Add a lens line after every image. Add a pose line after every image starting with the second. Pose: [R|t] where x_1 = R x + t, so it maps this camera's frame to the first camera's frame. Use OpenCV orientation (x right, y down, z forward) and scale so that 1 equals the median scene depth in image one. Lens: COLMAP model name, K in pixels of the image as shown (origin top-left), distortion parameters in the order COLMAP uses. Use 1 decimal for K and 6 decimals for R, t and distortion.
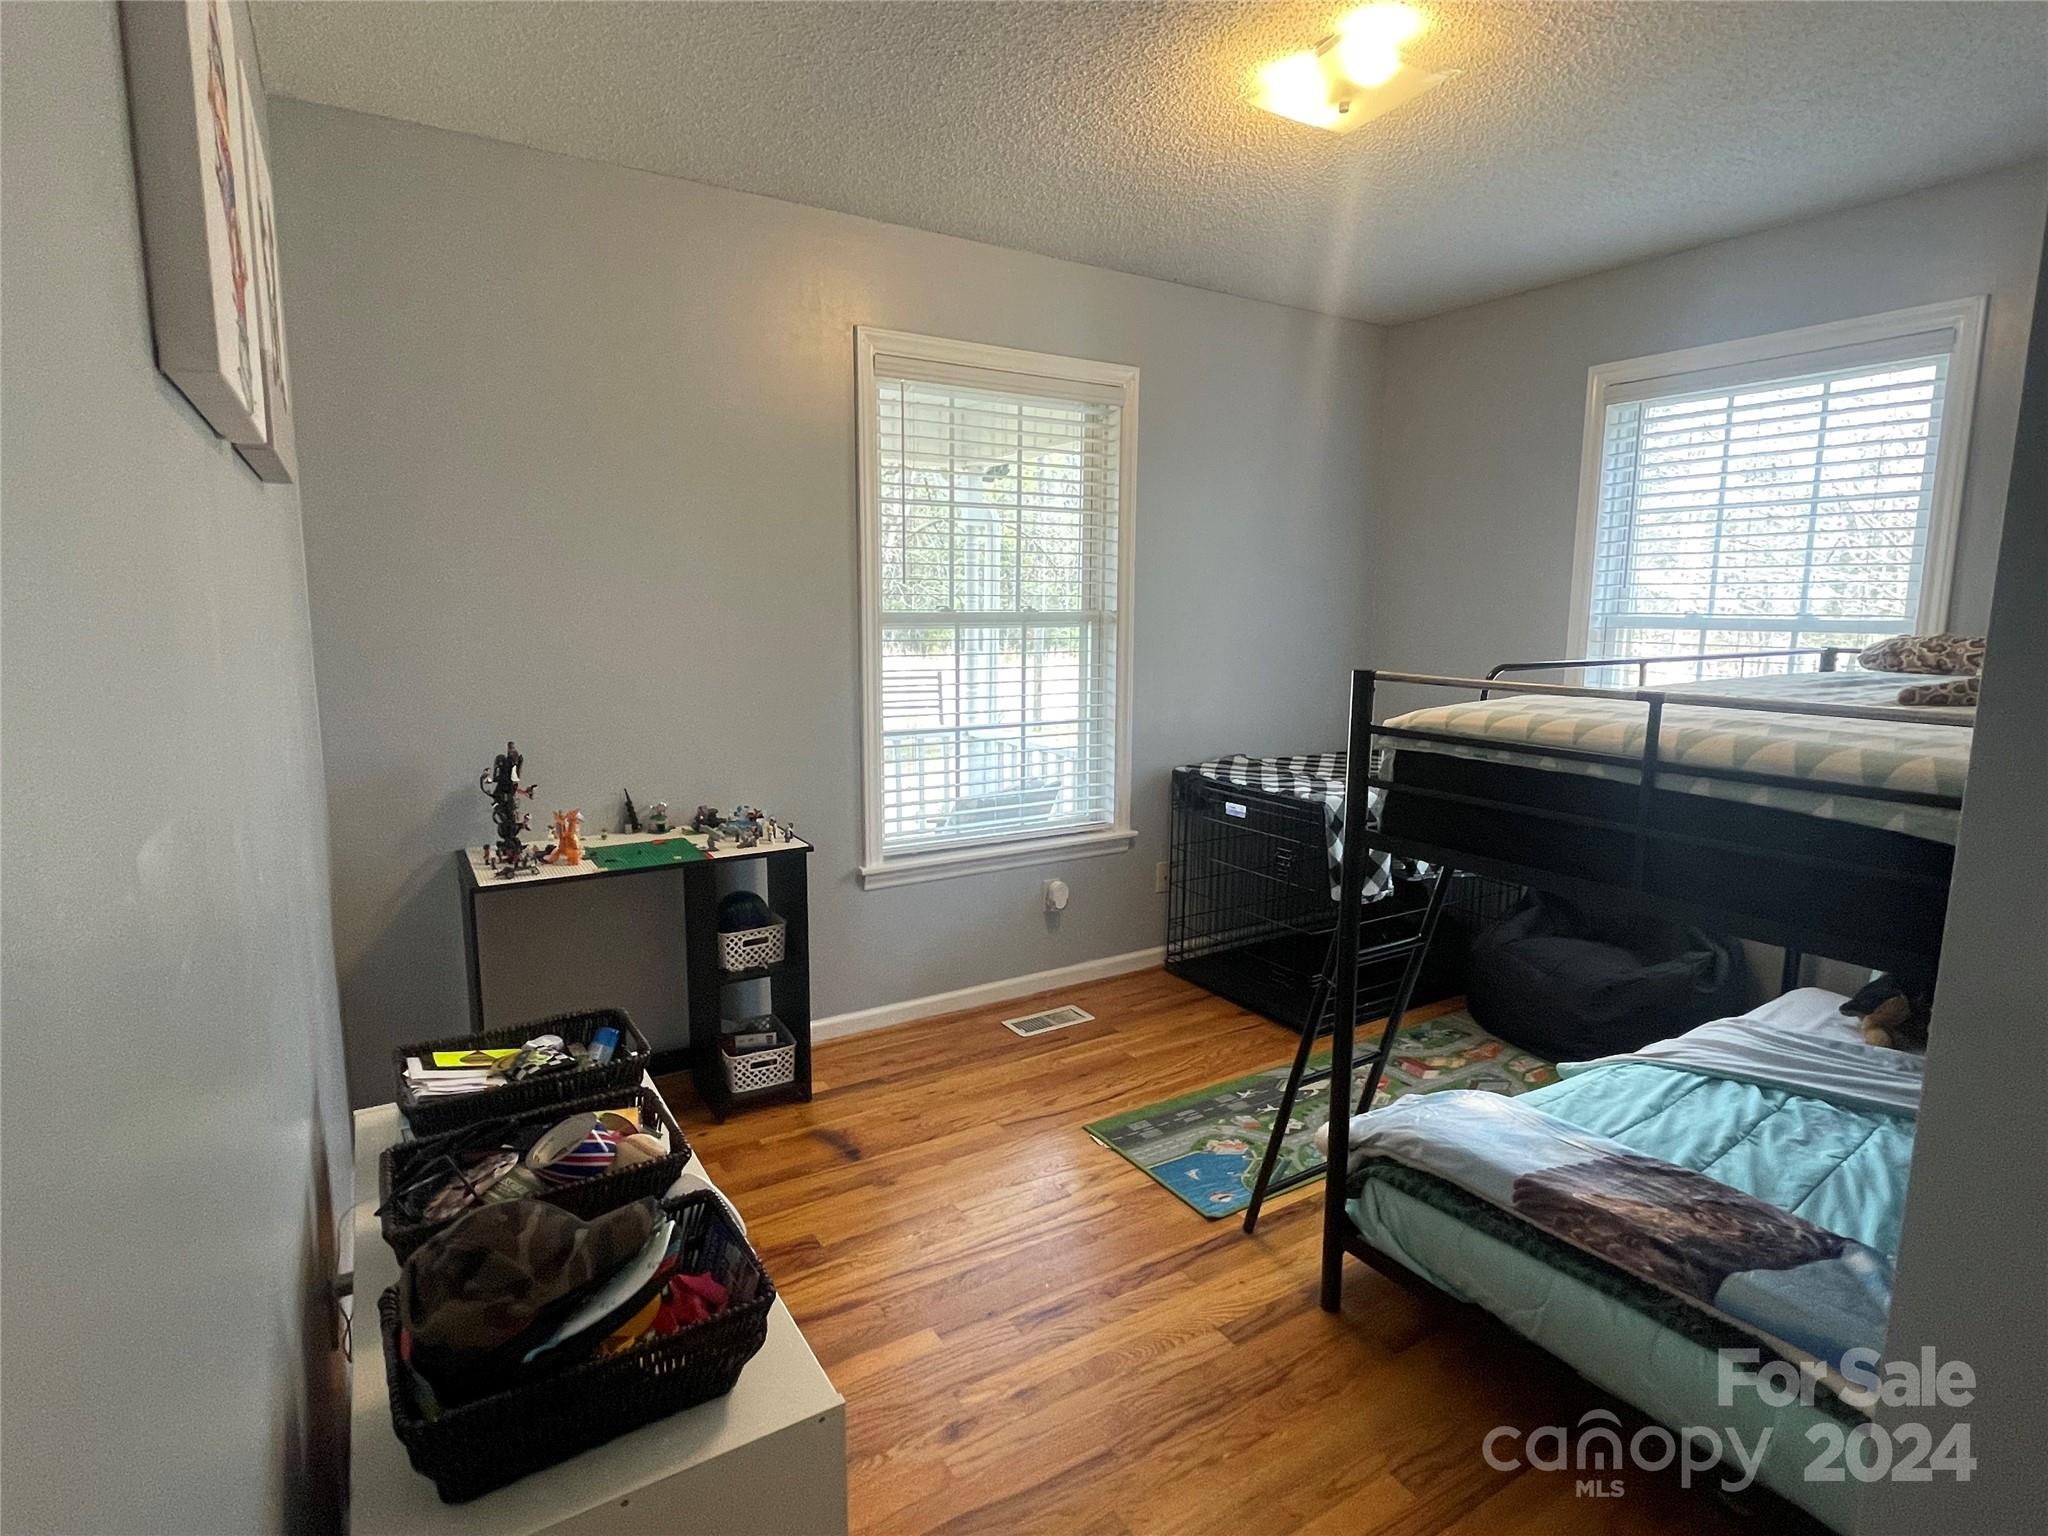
lens RADIAL K [[1053.3, 0, 1024.0], [0, 1053.3, 768.0], [0, 0, 1]] dist [-0.000103, -0.009061]
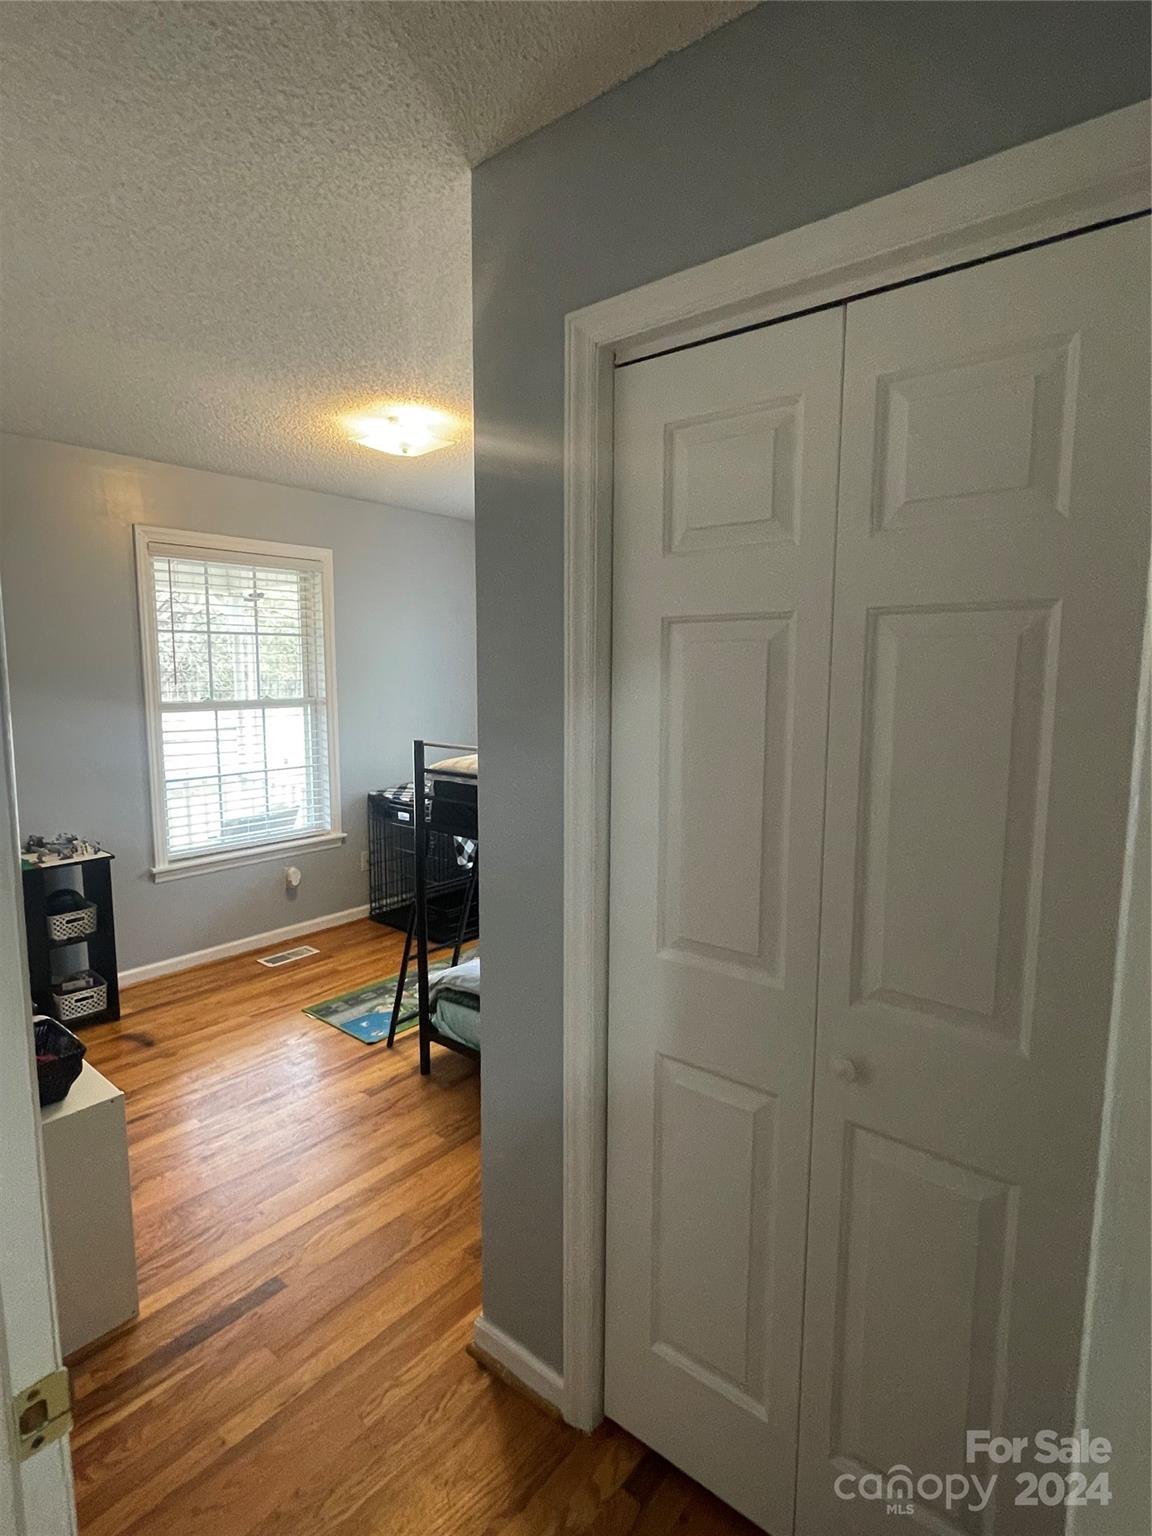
lens RADIAL K [[790.0, 0, 578.2], [0, 790.0, 761.8], [0, 0, 1]] dist [-0.000103, -0.009061]
pose [[0.948807, -0.041130, 0.313166, 0.090860], [0.051858, 0.998316, -0.025999, 0.000854], [-0.311570, 0.040908, 0.949342, -0.331104]]
